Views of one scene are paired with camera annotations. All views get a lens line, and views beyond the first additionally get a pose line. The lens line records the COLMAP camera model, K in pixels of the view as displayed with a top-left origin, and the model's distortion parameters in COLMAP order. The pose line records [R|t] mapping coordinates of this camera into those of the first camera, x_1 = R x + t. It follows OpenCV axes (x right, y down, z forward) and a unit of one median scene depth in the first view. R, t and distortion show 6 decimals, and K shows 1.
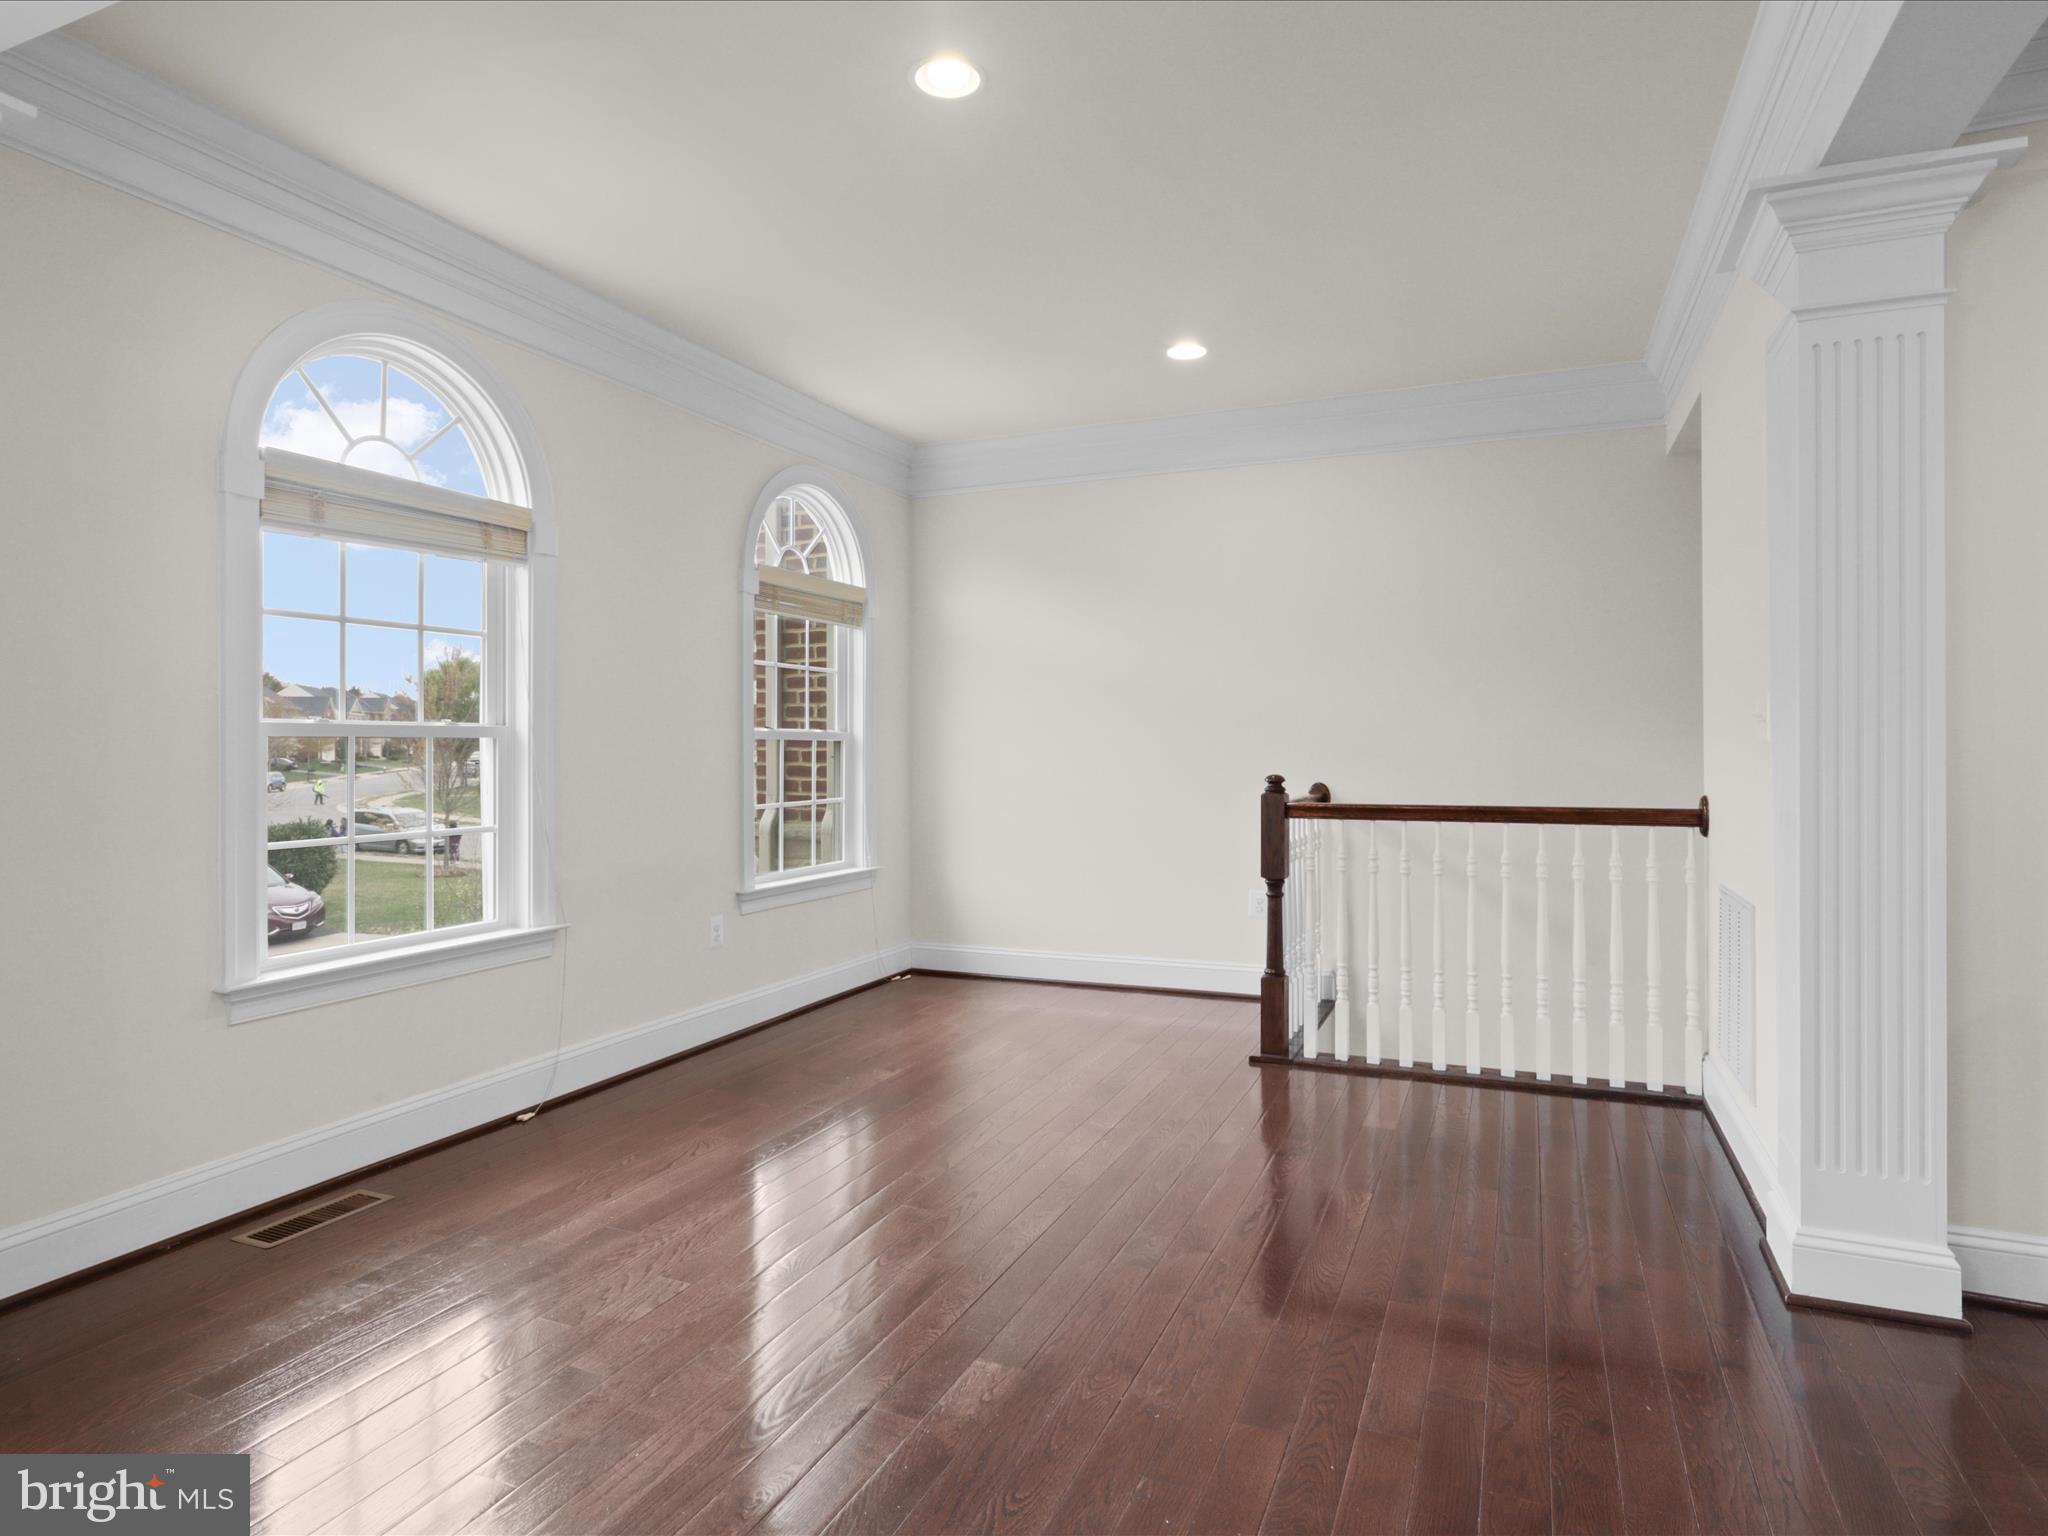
lens RADIAL K [[1150.9, 0, 1023.1], [0, 1150.9, 756.4], [0, 0, 1]] dist [-0.000757, 0.005925]
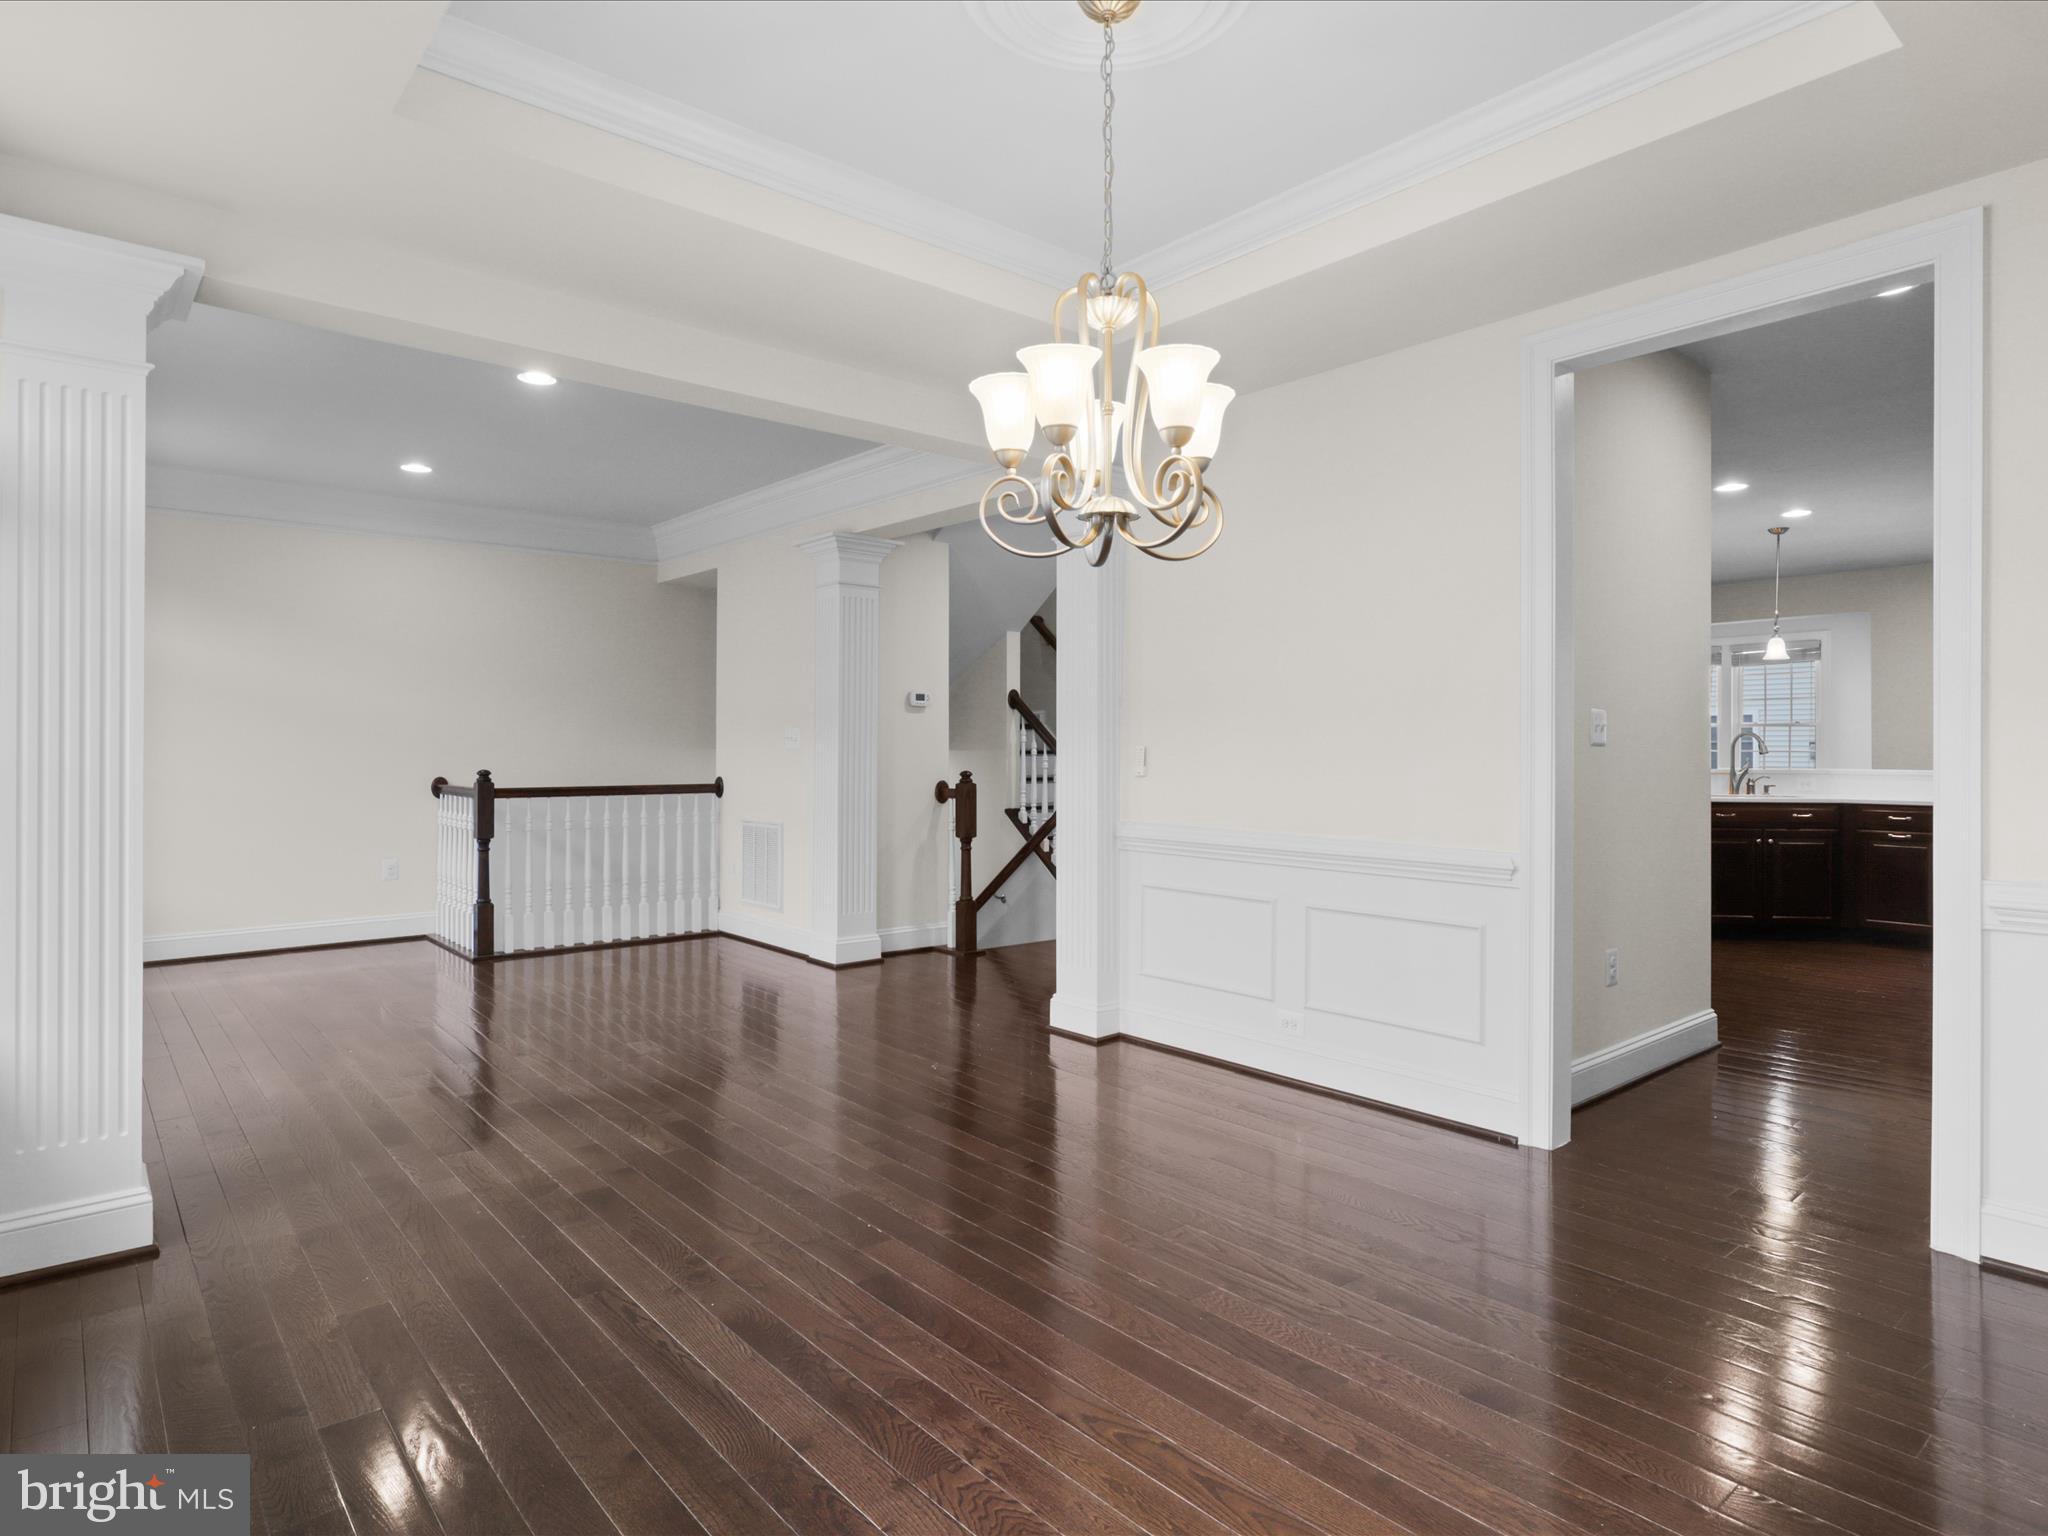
lens RADIAL K [[1150.9, 0, 1024.8], [0, 1150.9, 754.2], [0, 0, 1]] dist [-0.000757, 0.005925]
pose [[0.447013, -0.009471, 0.894477, -0.818255], [-0.008398, 0.999855, 0.014784, -0.033348], [-0.894488, -0.014121, 0.446869, -0.306562]]
